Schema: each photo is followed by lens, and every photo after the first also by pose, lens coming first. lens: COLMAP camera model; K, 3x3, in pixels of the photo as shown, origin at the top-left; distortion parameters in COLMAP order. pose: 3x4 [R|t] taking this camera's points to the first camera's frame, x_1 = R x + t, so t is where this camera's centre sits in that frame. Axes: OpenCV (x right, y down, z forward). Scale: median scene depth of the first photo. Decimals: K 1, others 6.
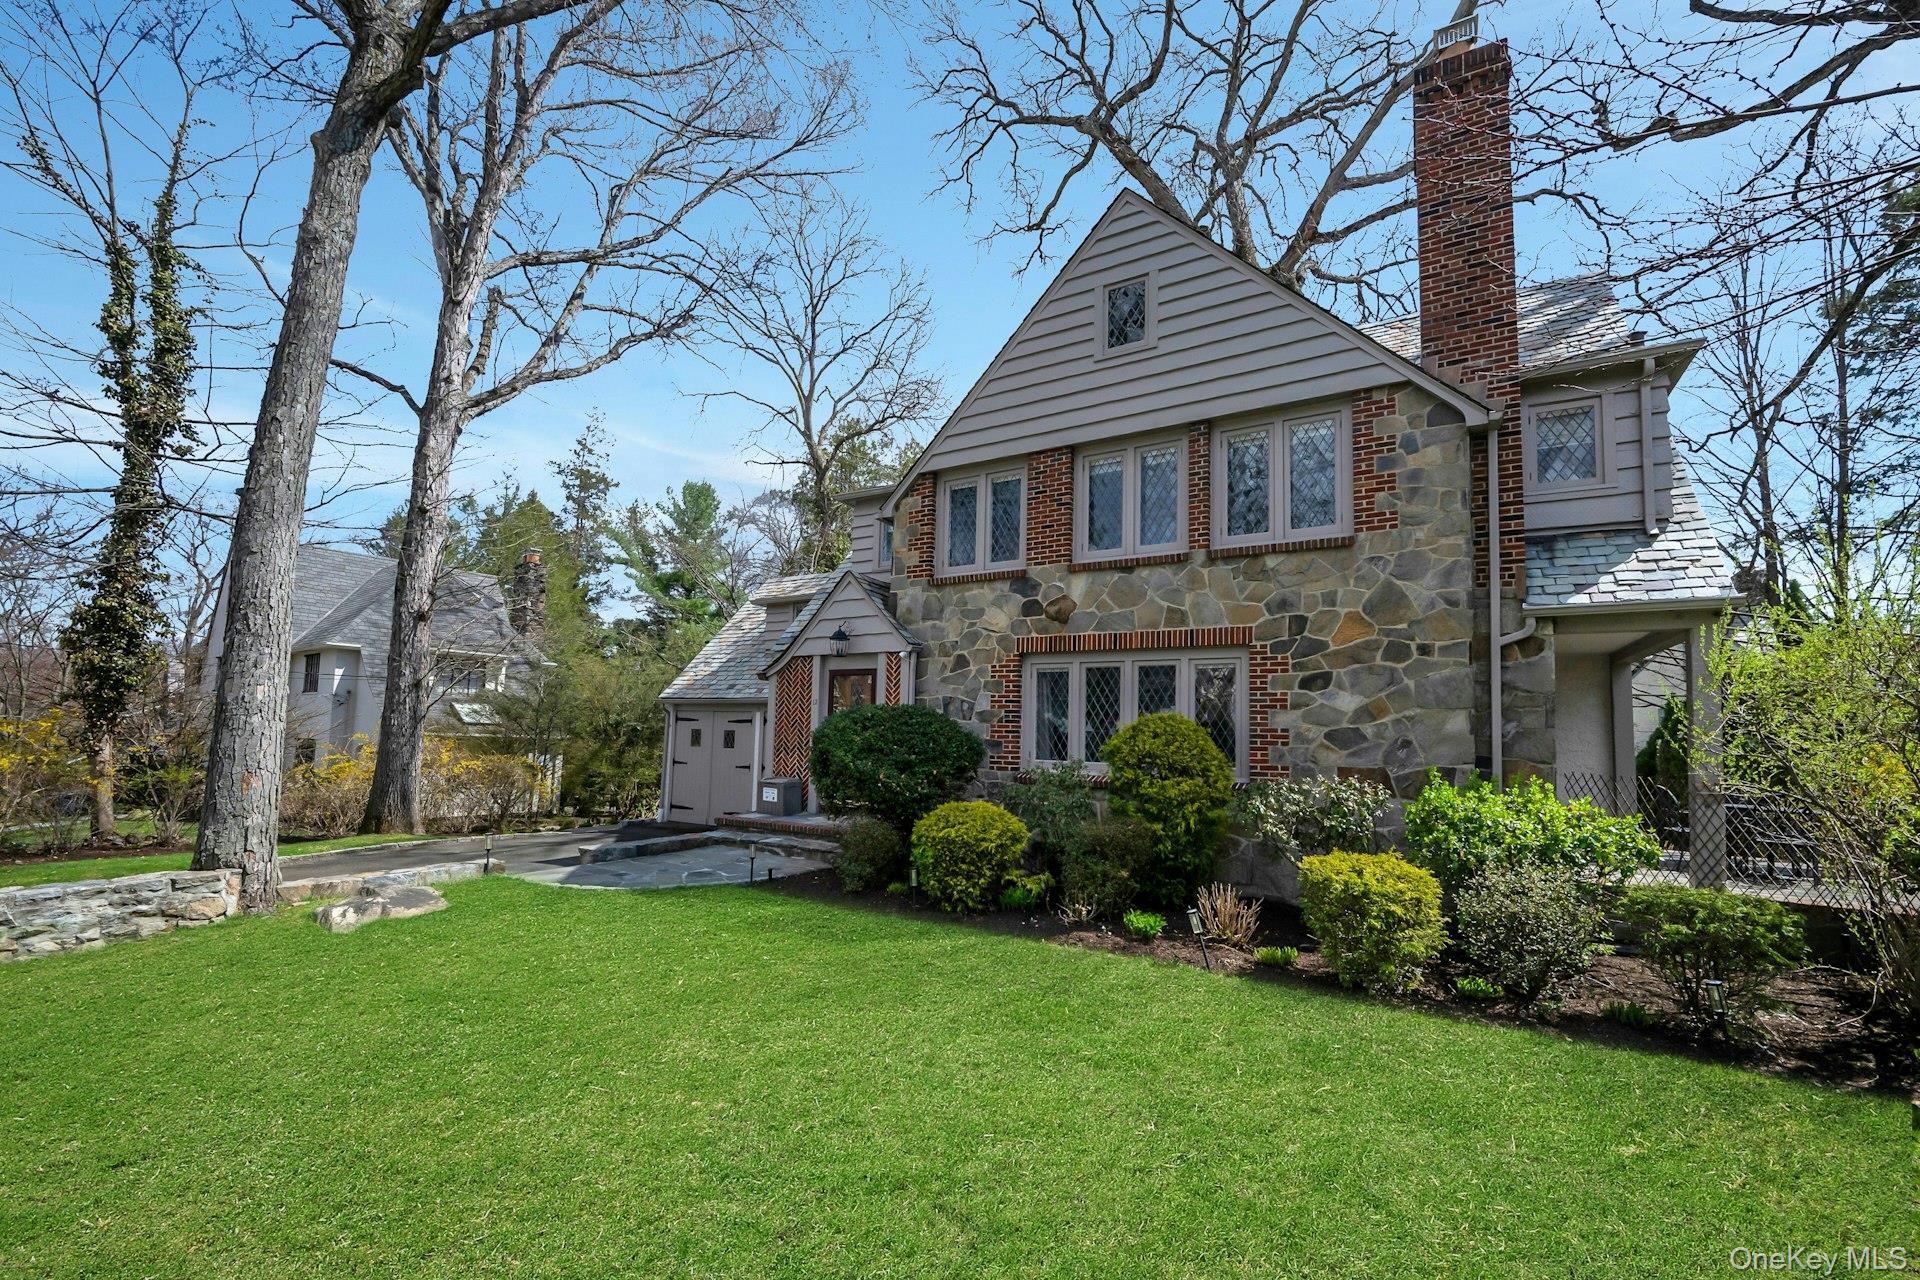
lens RADIAL K [[806.1, 0, 957.3], [0, 806.1, 658.3], [0, 0, 1]] dist [-0.002274, -0.000224]
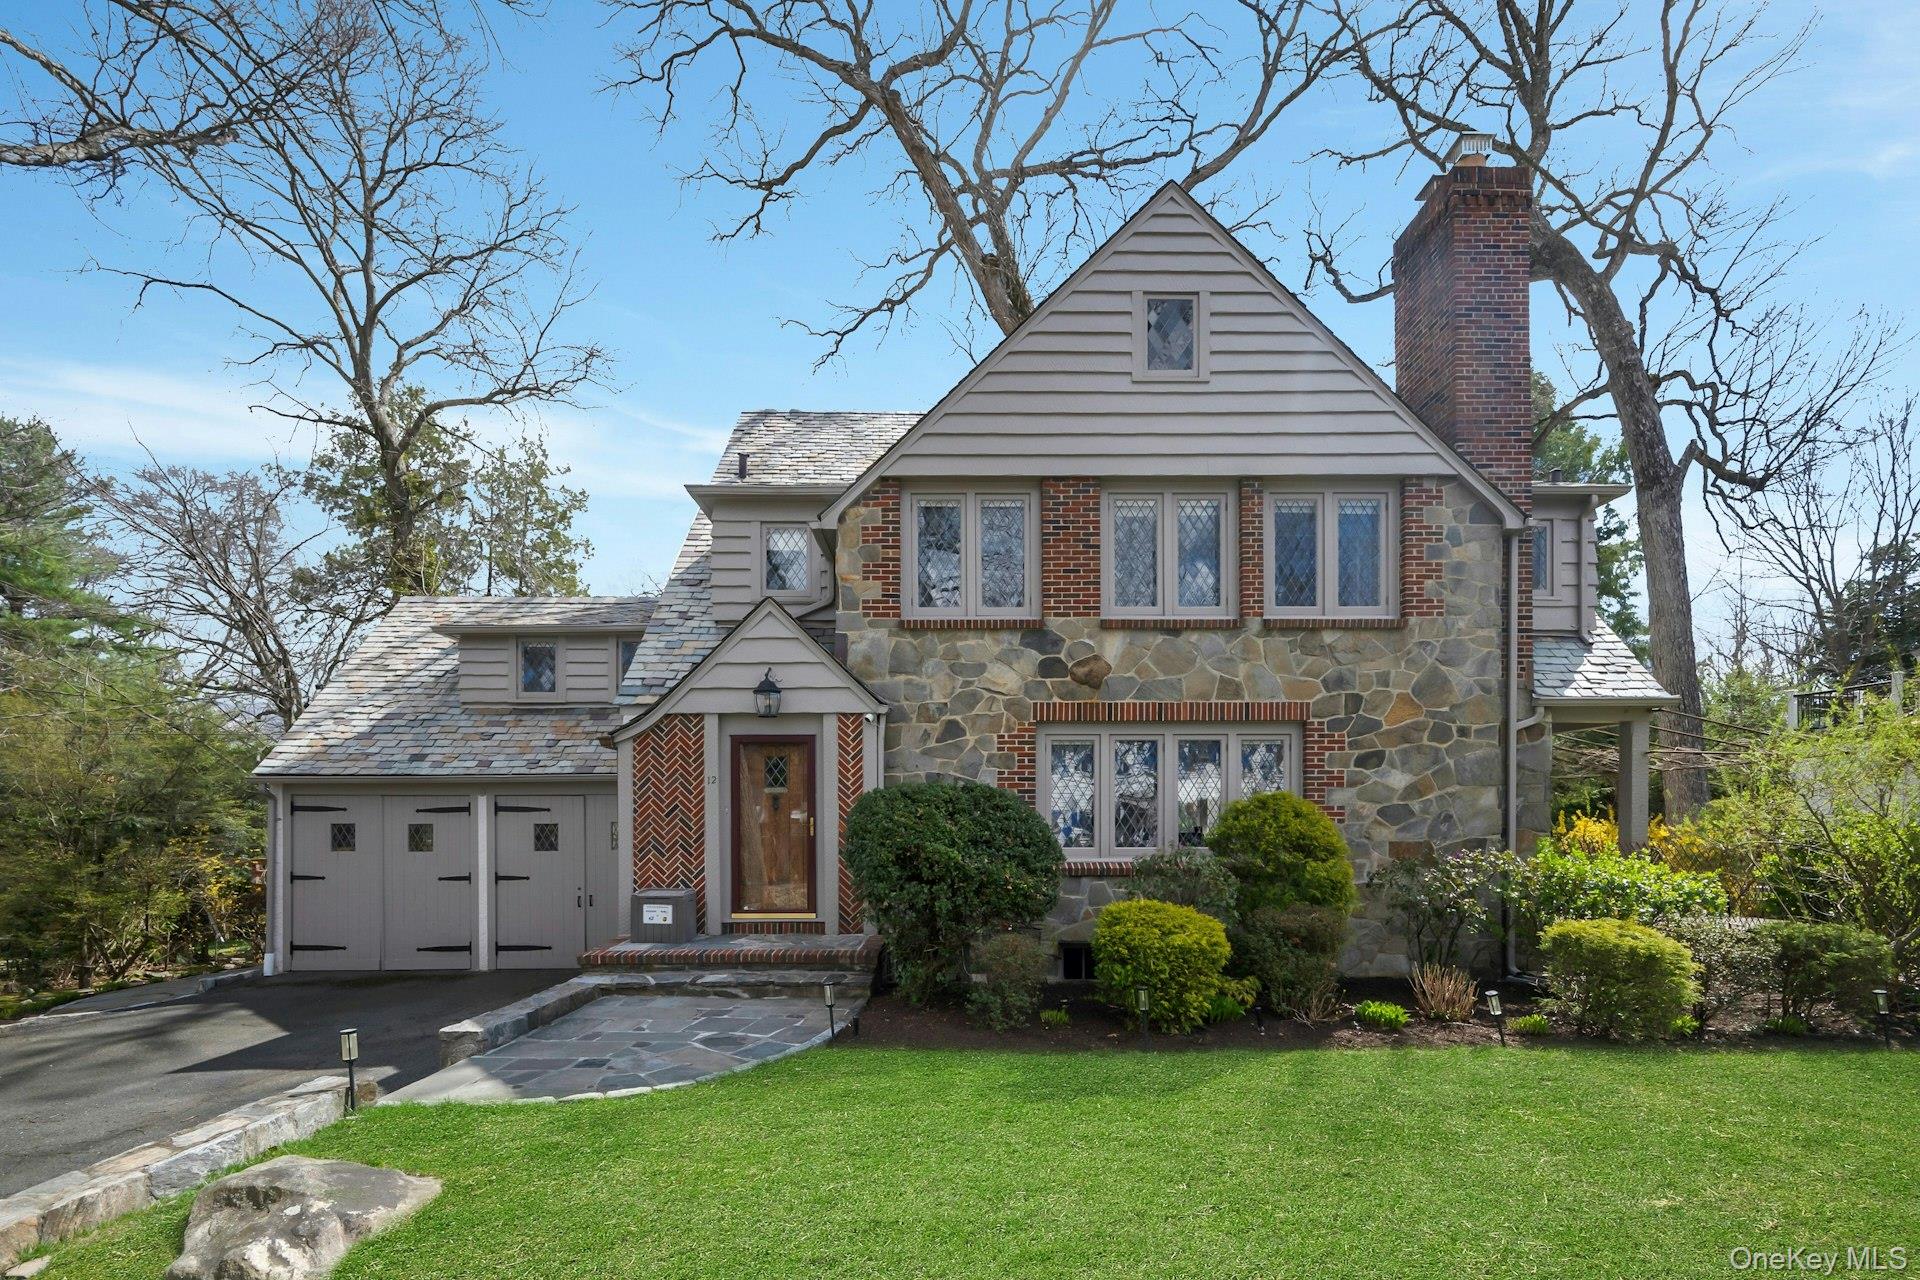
lens RADIAL K [[864.4, 0, 960.1], [0, 864.4, 813.1], [0, 0, 1]] dist [-0.001640, -0.000353]
pose [[0.841456, -0.019059, 0.539989, -0.487215], [-0.028814, 0.996373, 0.080067, 0.019427], [-0.539556, -0.082932, 0.837855, 0.294273]]
